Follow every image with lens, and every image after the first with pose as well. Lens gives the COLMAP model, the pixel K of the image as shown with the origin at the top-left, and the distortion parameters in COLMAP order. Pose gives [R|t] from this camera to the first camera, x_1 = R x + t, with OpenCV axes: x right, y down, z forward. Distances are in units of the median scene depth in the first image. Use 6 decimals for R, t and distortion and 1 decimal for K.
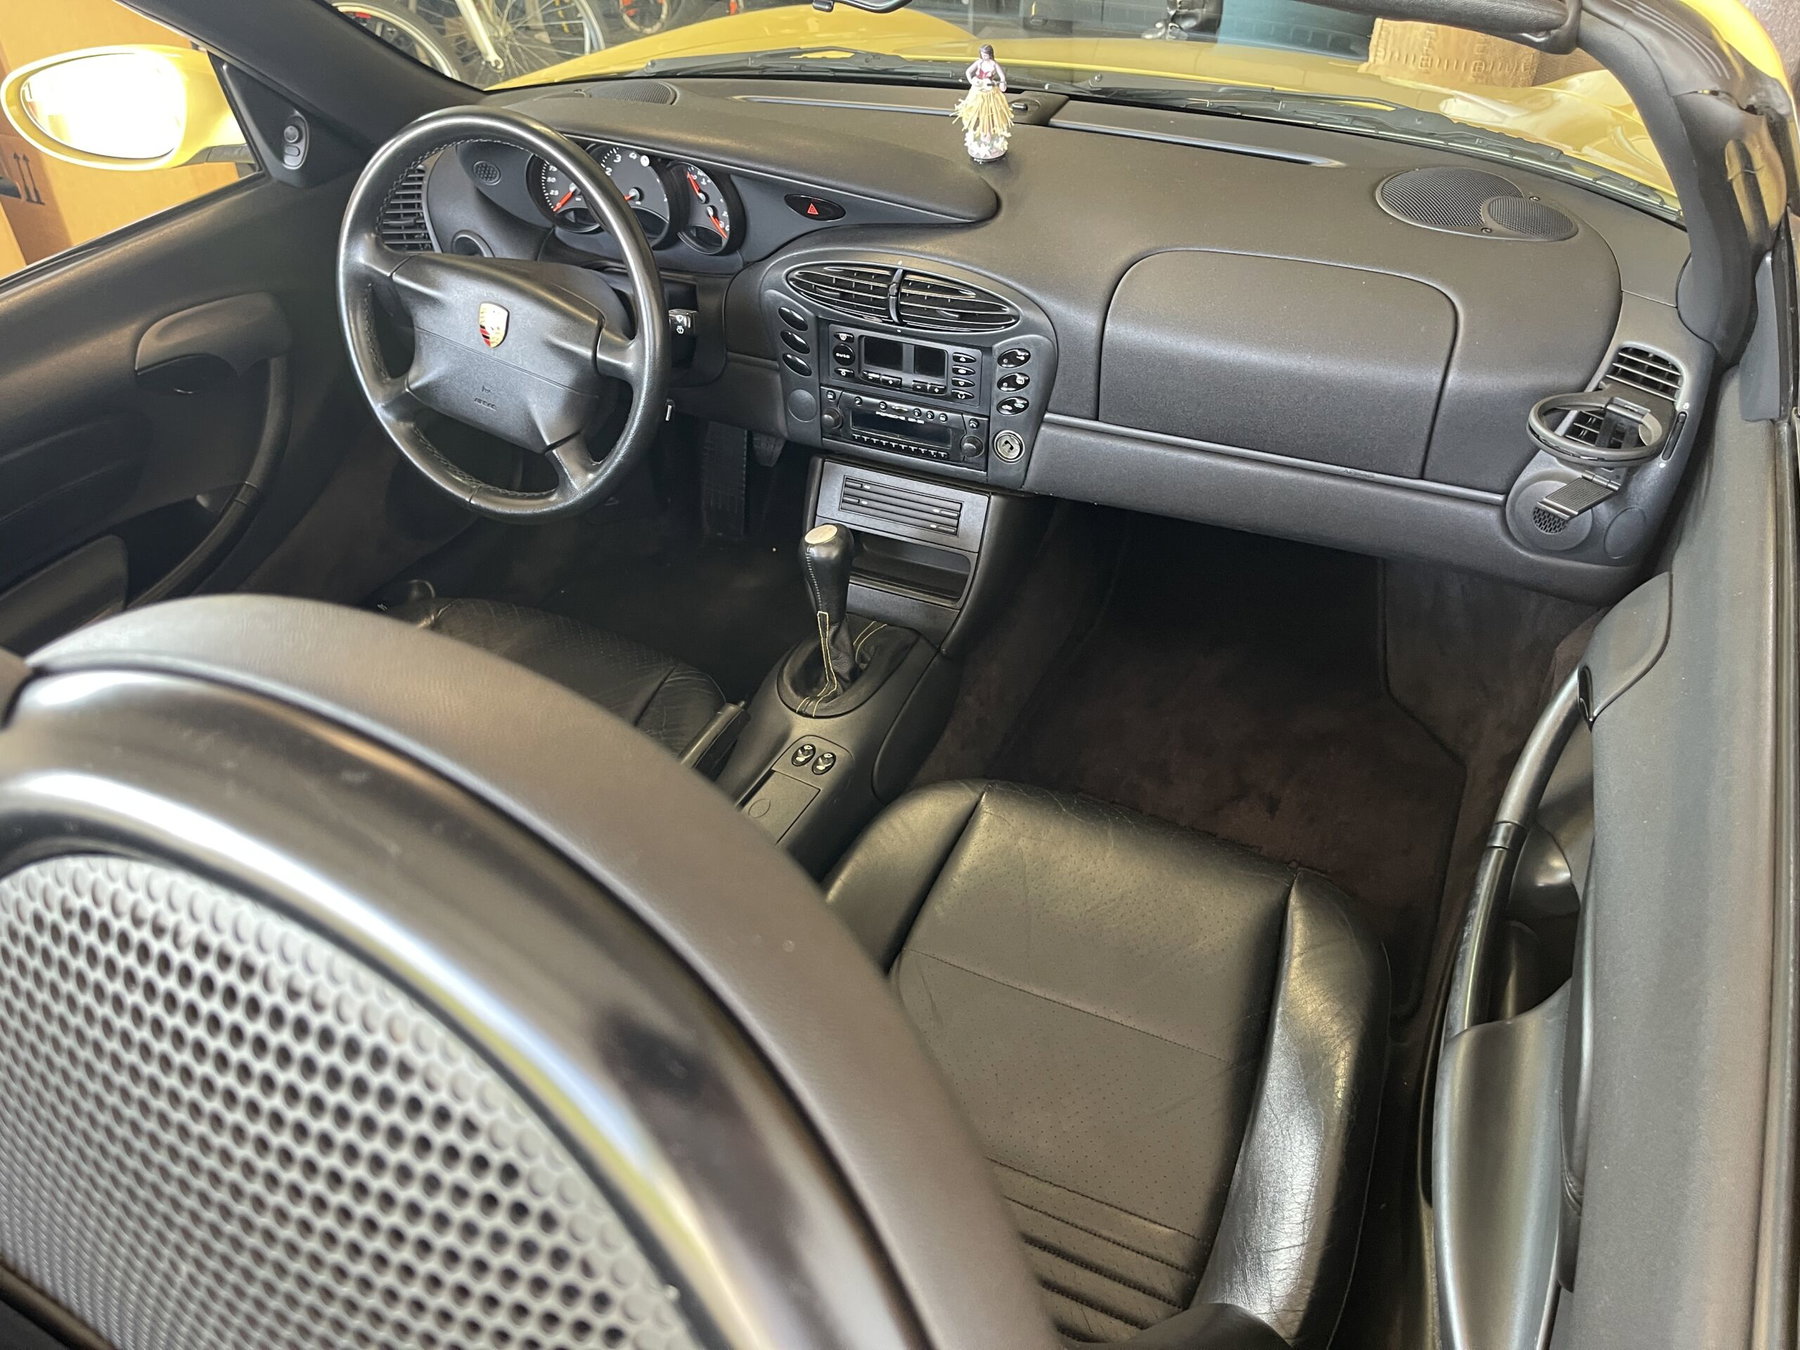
lens RADIAL K [[1386.1, 0, 896.7], [0, 1386.1, 676.2], [0, 0, 1]] dist [0.045589, -0.009725]
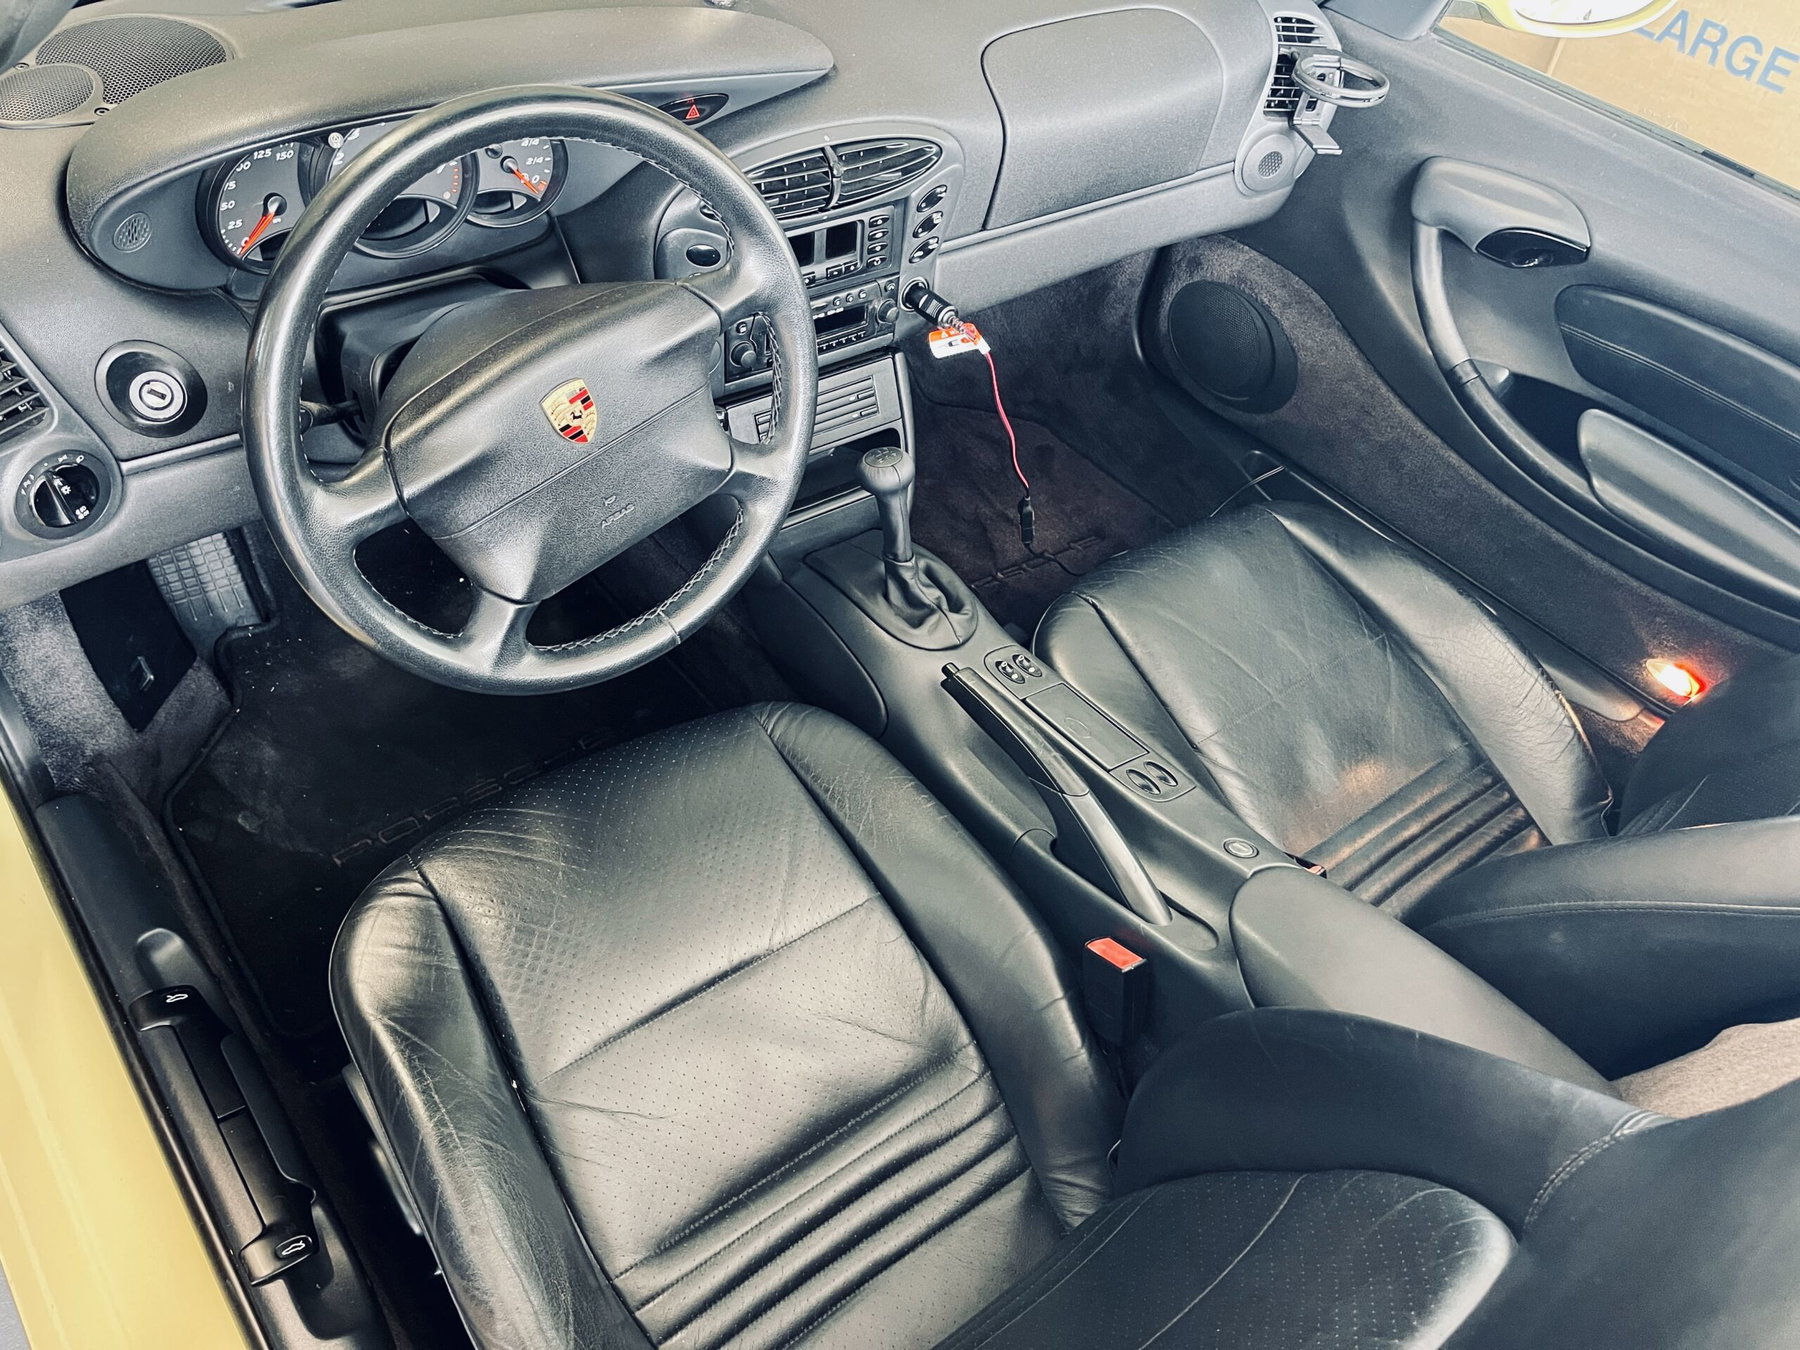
lens RADIAL K [[1386.1, 0, 901.2], [0, 1386.1, 666.5], [0, 0, 1]] dist [0.045589, -0.009725]
pose [[0.420189, -0.568357, 0.707398, -0.745453], [0.440433, 0.809313, 0.388627, -0.334672], [-0.793386, 0.148264, 0.590387, 0.482804]]
